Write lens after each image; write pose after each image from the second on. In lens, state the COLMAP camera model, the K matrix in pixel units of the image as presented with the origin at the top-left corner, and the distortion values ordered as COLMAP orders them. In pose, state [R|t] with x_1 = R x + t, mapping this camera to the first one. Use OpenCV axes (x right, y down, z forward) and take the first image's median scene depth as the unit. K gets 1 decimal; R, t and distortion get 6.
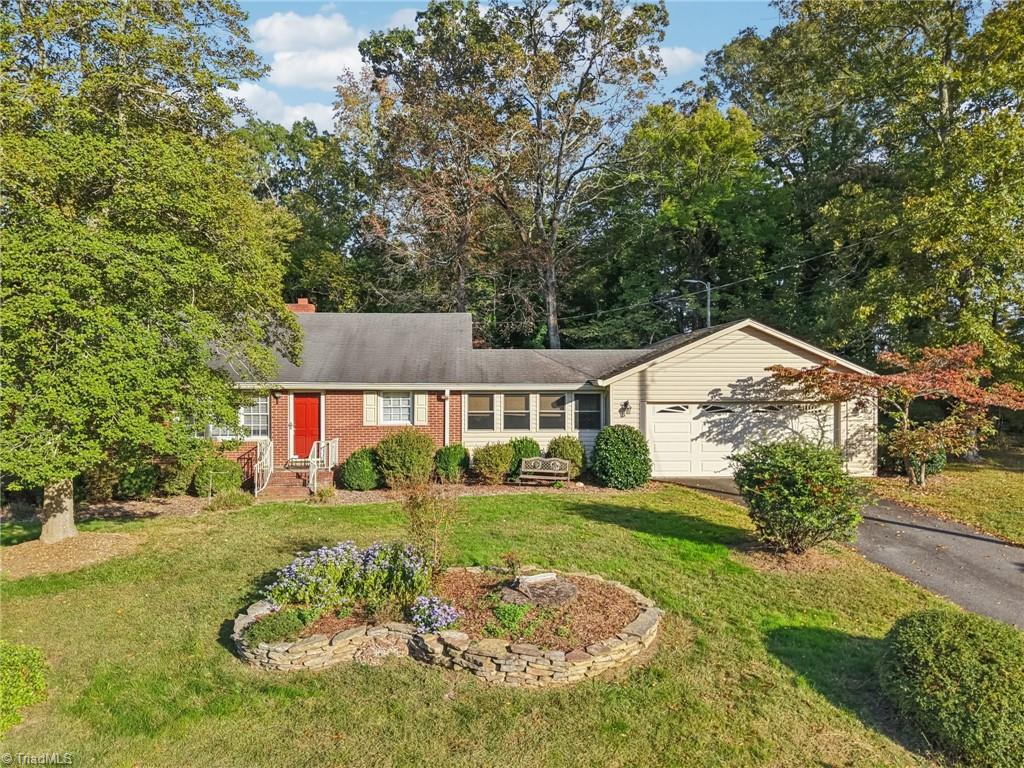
lens RADIAL K [[736.4, 0, 512.0], [0, 736.4, 384.0], [0, 0, 1]] dist [0.000785, -0.001156]
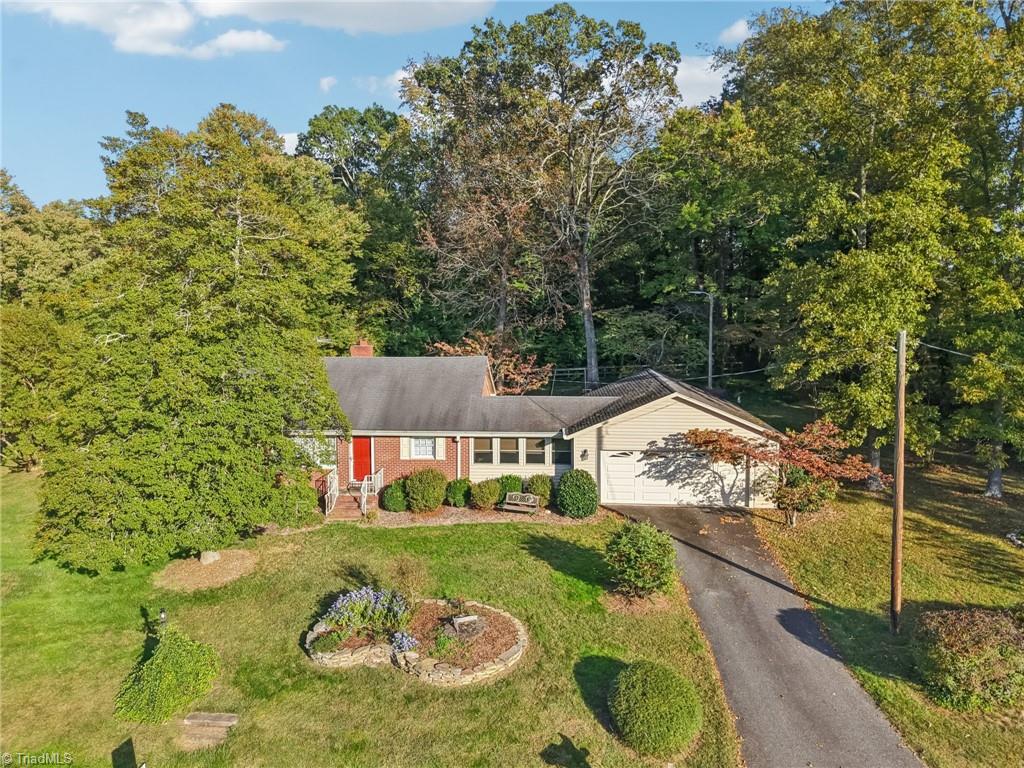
lens RADIAL K [[760.0, 0, 505.2], [0, 760.0, 341.8], [0, 0, 1]] dist [0.002508, -0.004698]
pose [[0.991716, 0.008217, -0.128184, 0.201780], [0.002033, 0.996823, 0.079624, -0.313264], [0.128431, -0.079225, 0.988549, -0.437716]]
